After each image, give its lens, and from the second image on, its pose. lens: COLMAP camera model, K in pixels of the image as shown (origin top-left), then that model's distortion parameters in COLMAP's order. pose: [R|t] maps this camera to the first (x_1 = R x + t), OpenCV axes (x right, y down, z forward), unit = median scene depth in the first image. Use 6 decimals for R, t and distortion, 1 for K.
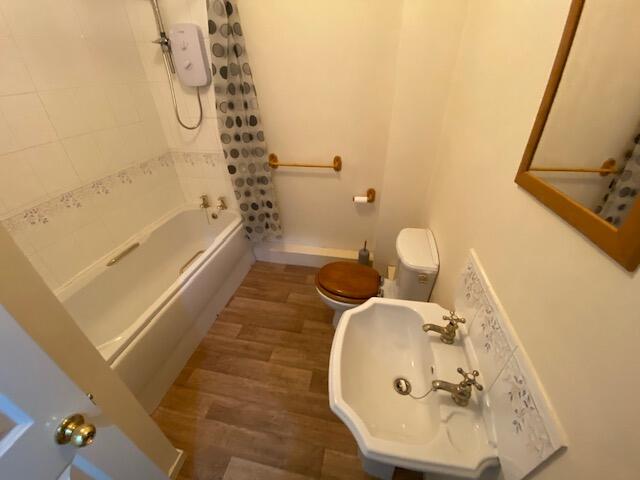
lens RADIAL K [[256.1, 0, 320.0], [0, 256.1, 240.0], [0, 0, 1]] dist [-0.011049, -0.017083]
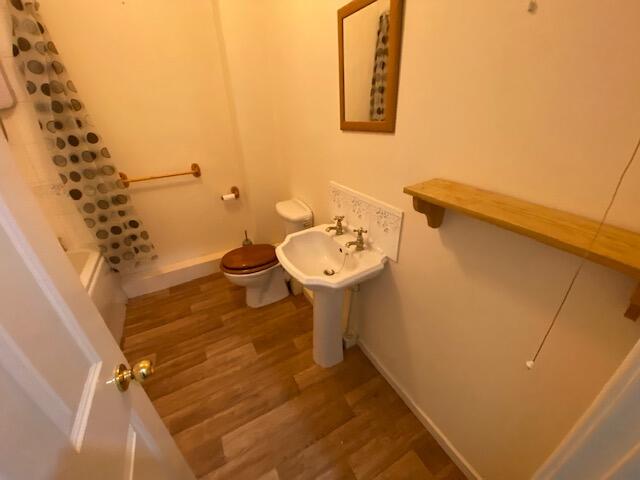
lens RADIAL K [[260.6, 0, 329.7], [0, 260.6, 239.3], [0, 0, 1]] dist [-0.013042, -0.010542]
pose [[0.753123, -0.310416, 0.580040, -0.241261], [0.360787, 0.932152, 0.030409, 0.152392], [-0.550125, 0.186370, 0.814020, -0.158077]]
